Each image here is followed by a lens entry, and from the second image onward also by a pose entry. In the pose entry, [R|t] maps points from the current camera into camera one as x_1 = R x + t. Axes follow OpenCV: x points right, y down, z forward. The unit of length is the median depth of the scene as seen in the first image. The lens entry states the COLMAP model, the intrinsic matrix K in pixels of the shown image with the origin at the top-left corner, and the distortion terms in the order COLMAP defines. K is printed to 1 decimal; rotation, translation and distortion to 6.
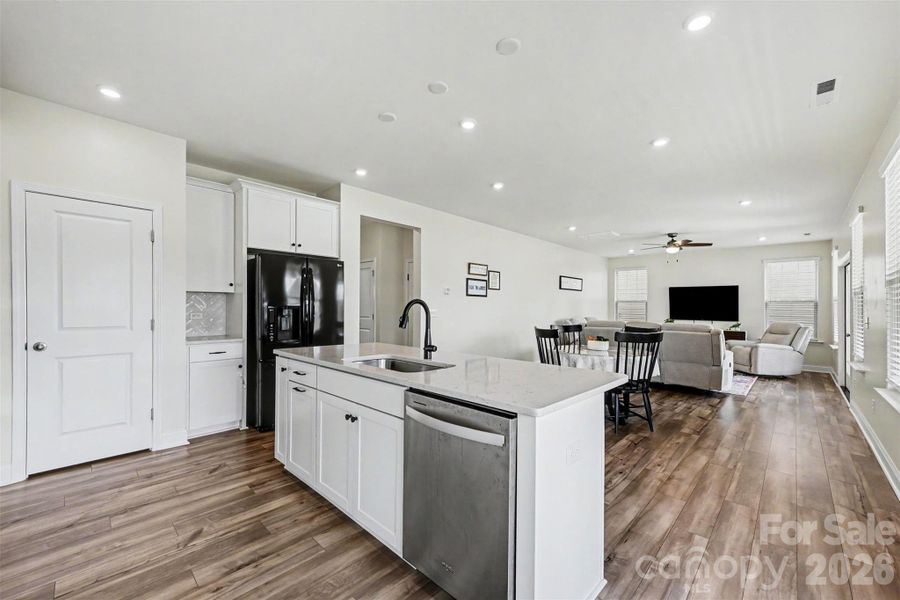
lens RADIAL K [[364.7, 0, 454.0], [0, 364.7, 303.4], [0, 0, 1]] dist [0.012795, -0.000087]
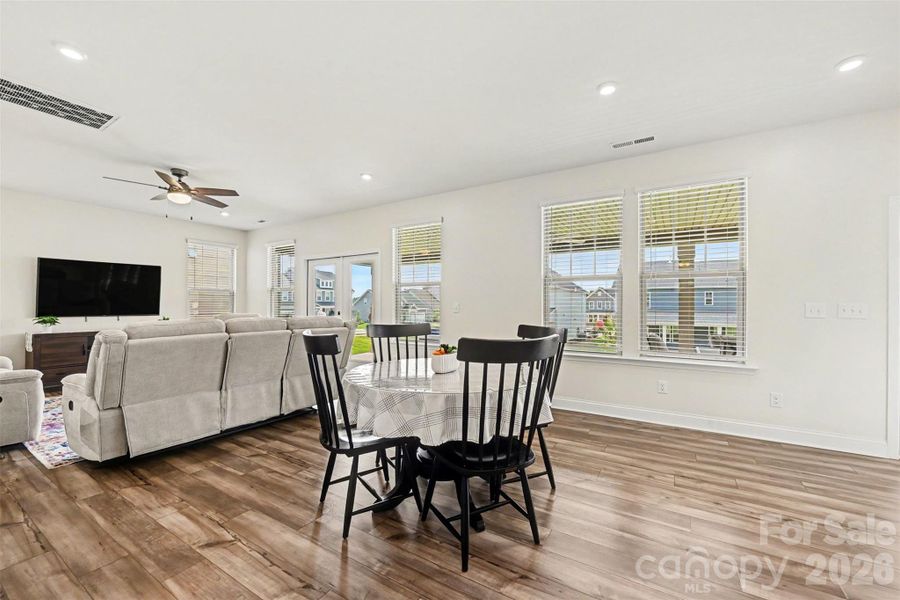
lens RADIAL K [[364.7, 0, 454.0], [0, 364.7, 303.4], [0, 0, 1]] dist [0.012795, -0.000087]
pose [[-0.192067, 0.000364, 0.981382, -0.105267], [-0.016951, 0.999850, -0.003688, 0.037604], [-0.981235, -0.017344, -0.192032, 1.196818]]
